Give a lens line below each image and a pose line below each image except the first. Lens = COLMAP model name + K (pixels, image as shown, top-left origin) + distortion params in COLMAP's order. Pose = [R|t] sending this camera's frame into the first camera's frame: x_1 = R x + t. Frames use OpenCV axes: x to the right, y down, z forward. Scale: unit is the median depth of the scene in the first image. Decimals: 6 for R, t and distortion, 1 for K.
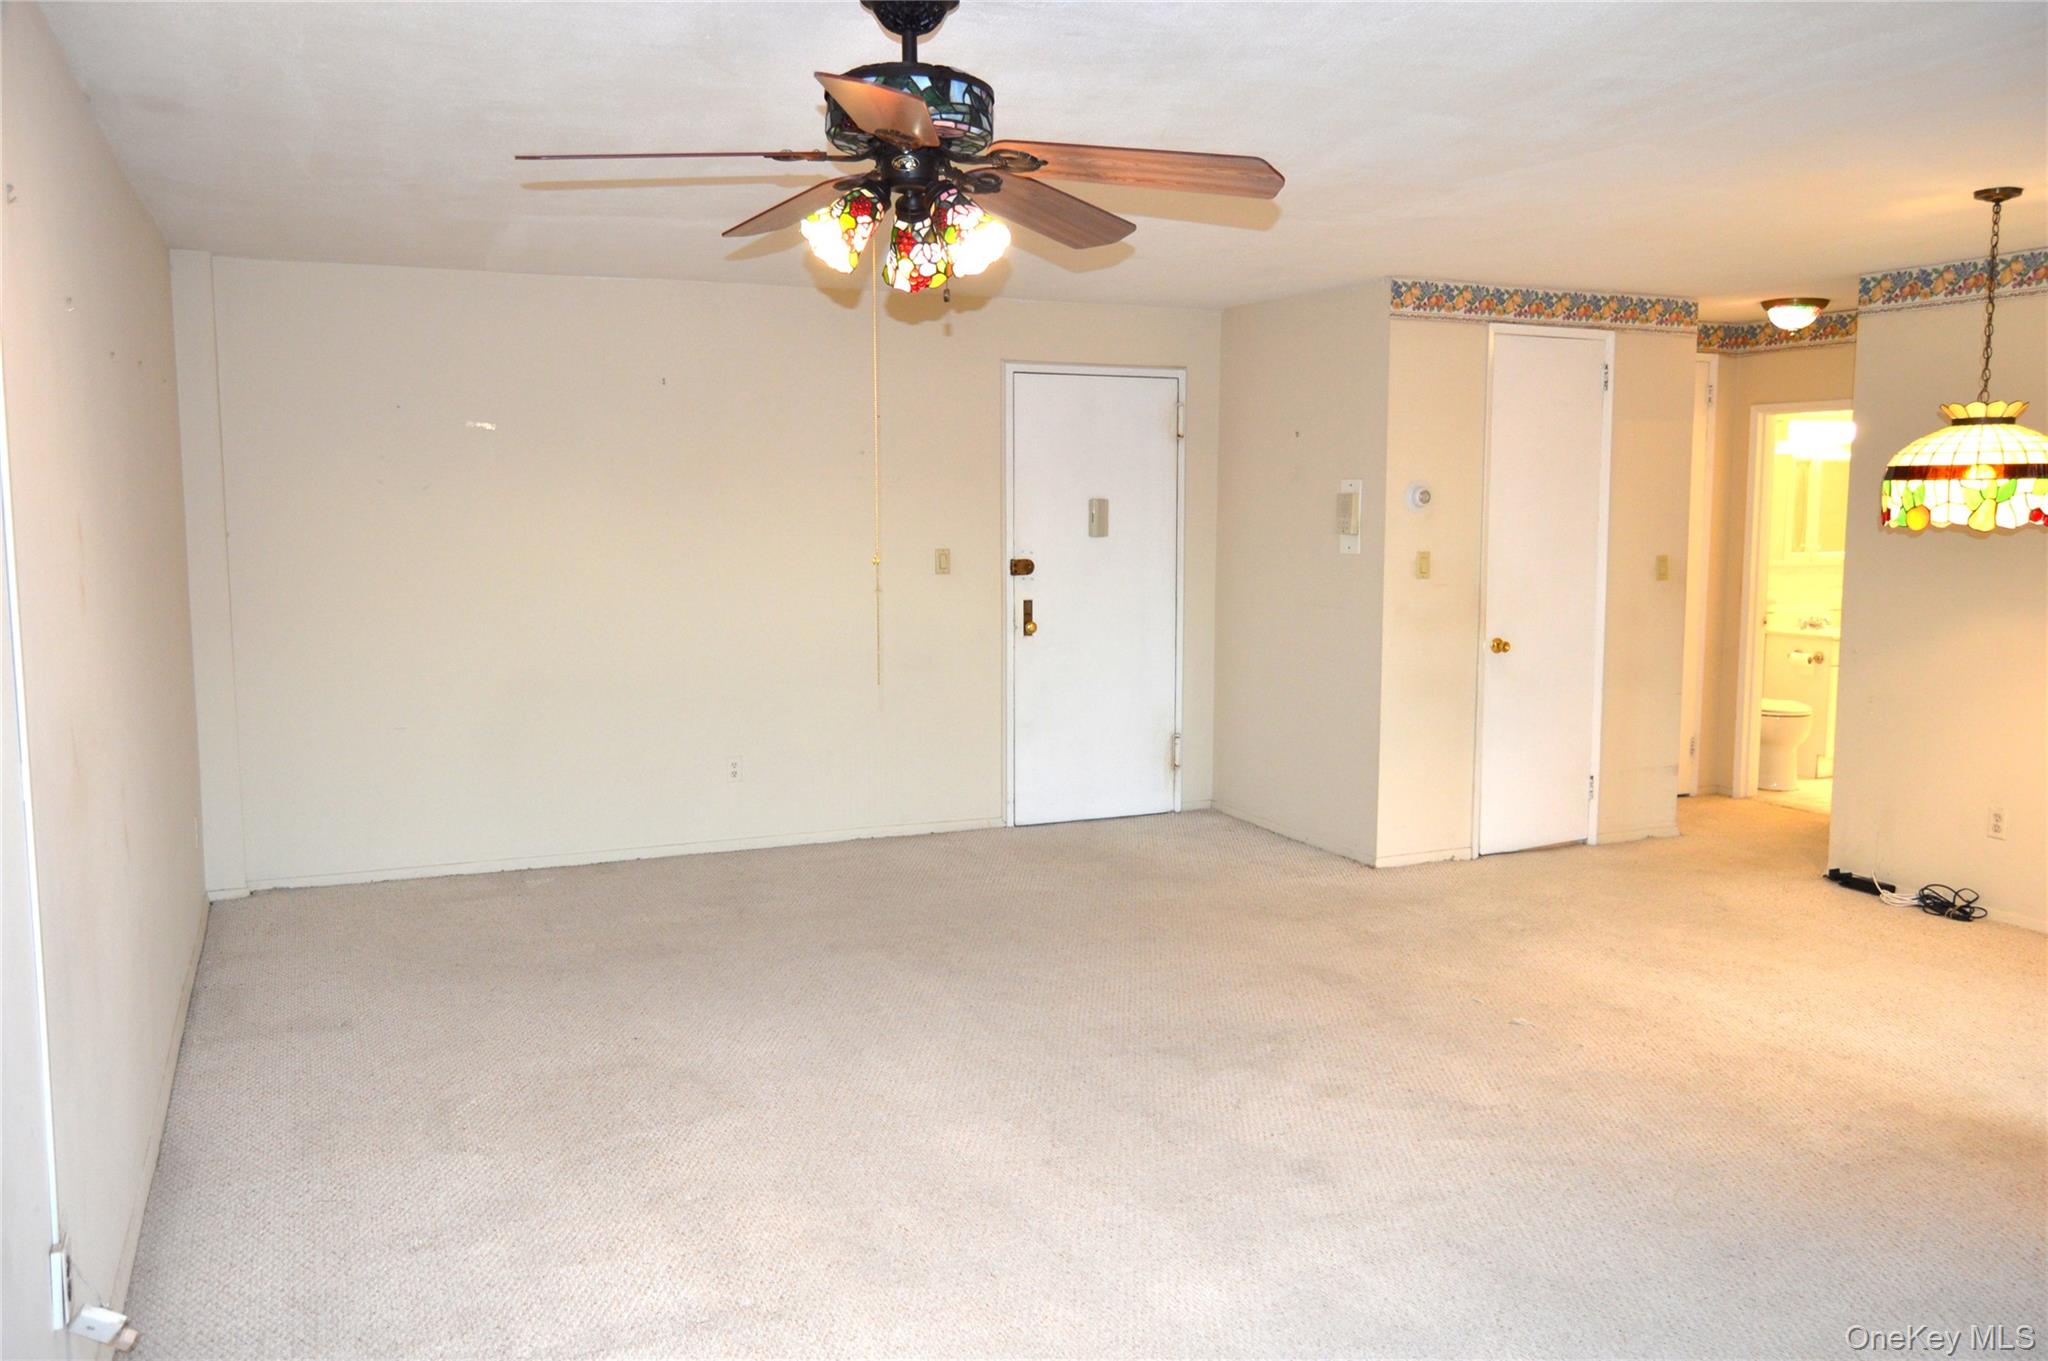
lens RADIAL K [[1612.0, 0, 1028.2], [0, 1612.0, 673.3], [0, 0, 1]] dist [-0.007654, -0.000813]
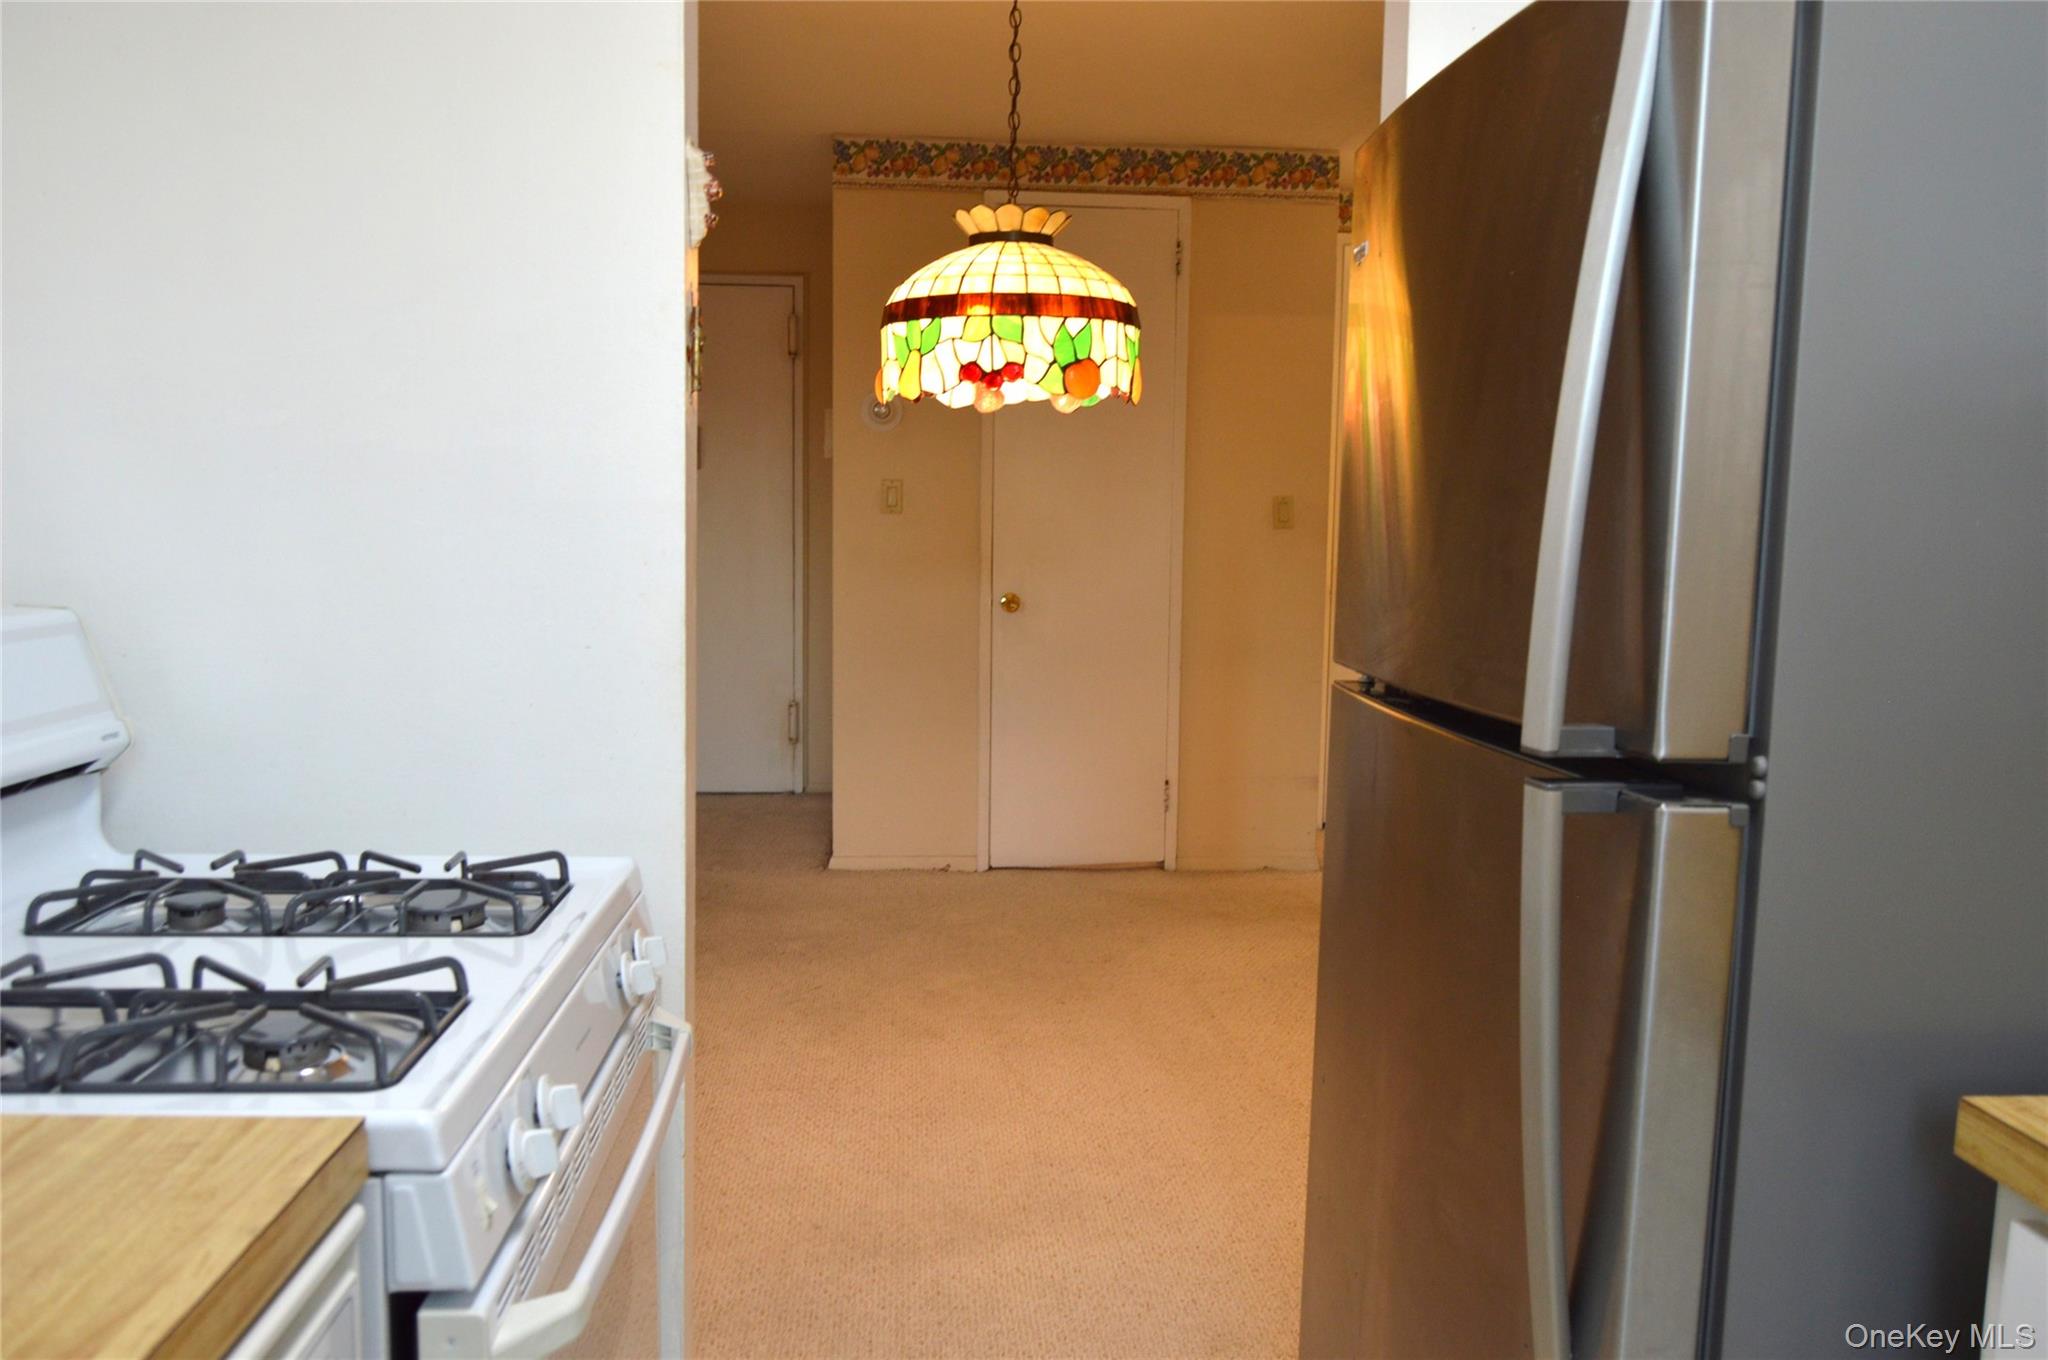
lens RADIAL K [[1612.0, 0, 1028.2], [0, 1612.0, 672.8], [0, 0, 1]] dist [-0.007654, -0.000813]
pose [[0.939475, 0.050626, -0.338855, 0.565827], [-0.050467, 0.998683, 0.009288, 0.009007], [0.338879, 0.008375, 0.940793, 0.261045]]
